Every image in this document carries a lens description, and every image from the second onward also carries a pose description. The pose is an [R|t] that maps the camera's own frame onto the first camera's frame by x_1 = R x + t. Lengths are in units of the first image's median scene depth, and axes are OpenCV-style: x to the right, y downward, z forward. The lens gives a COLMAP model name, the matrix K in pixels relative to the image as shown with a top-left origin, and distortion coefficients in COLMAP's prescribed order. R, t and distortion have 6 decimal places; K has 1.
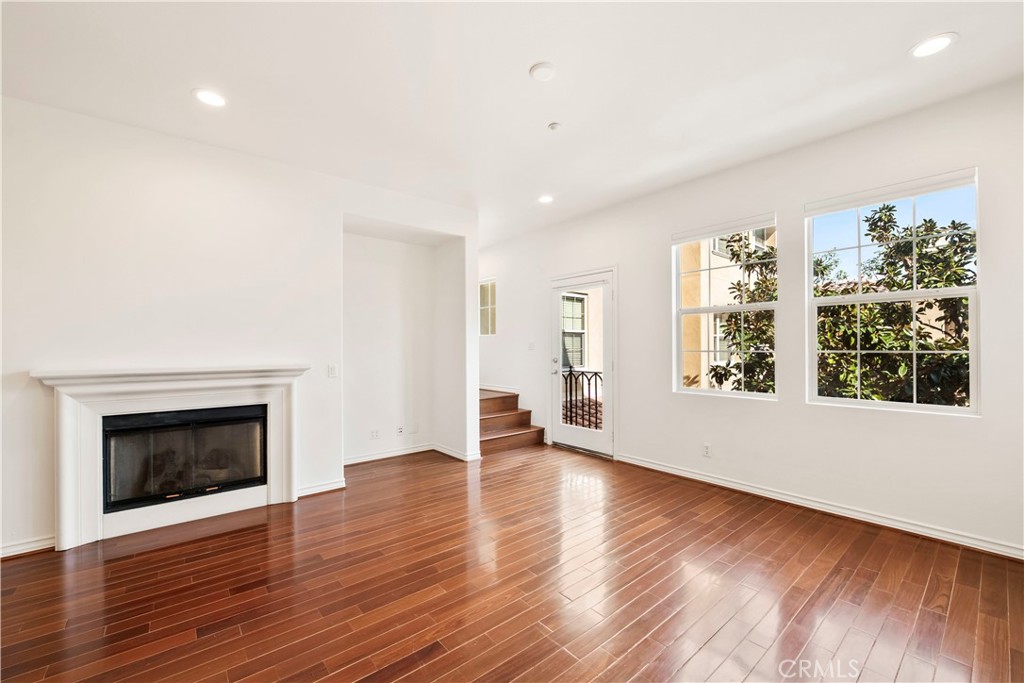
lens RADIAL K [[408.7, 0, 518.5], [0, 408.7, 345.4], [0, 0, 1]] dist [-0.013276, -0.000176]
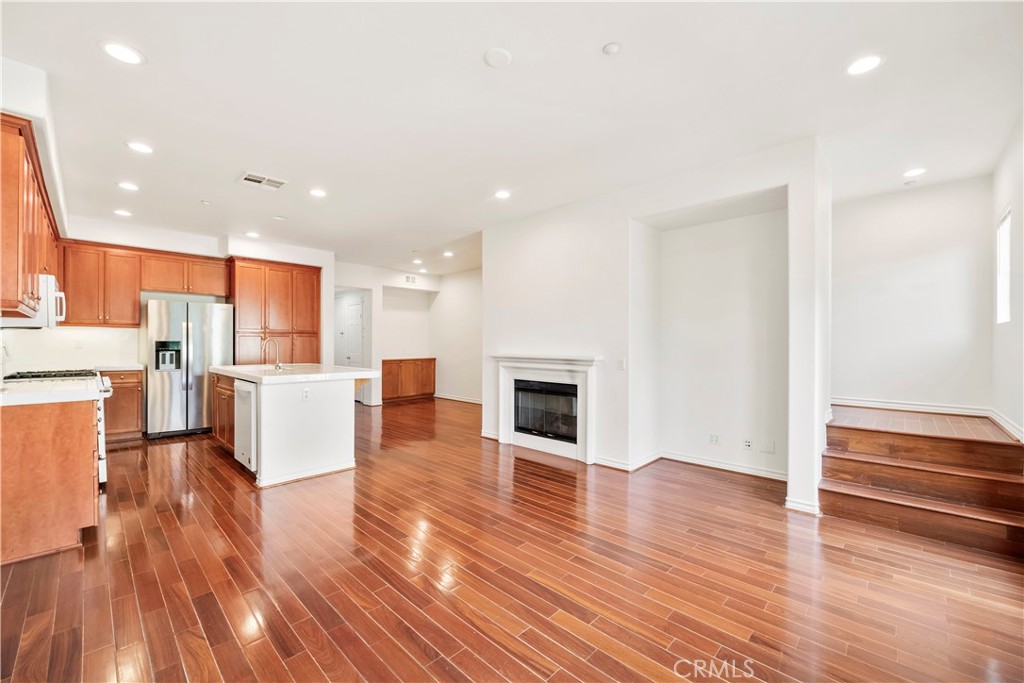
lens RADIAL K [[413.4, 0, 506.7], [0, 413.4, 343.2], [0, 0, 1]] dist [-0.013400, -0.000558]
pose [[0.101859, 0.004917, -0.994787, 0.726050], [-0.000303, 0.999988, 0.004912, 0.000088], [0.994799, -0.000199, 0.101859, 0.638275]]
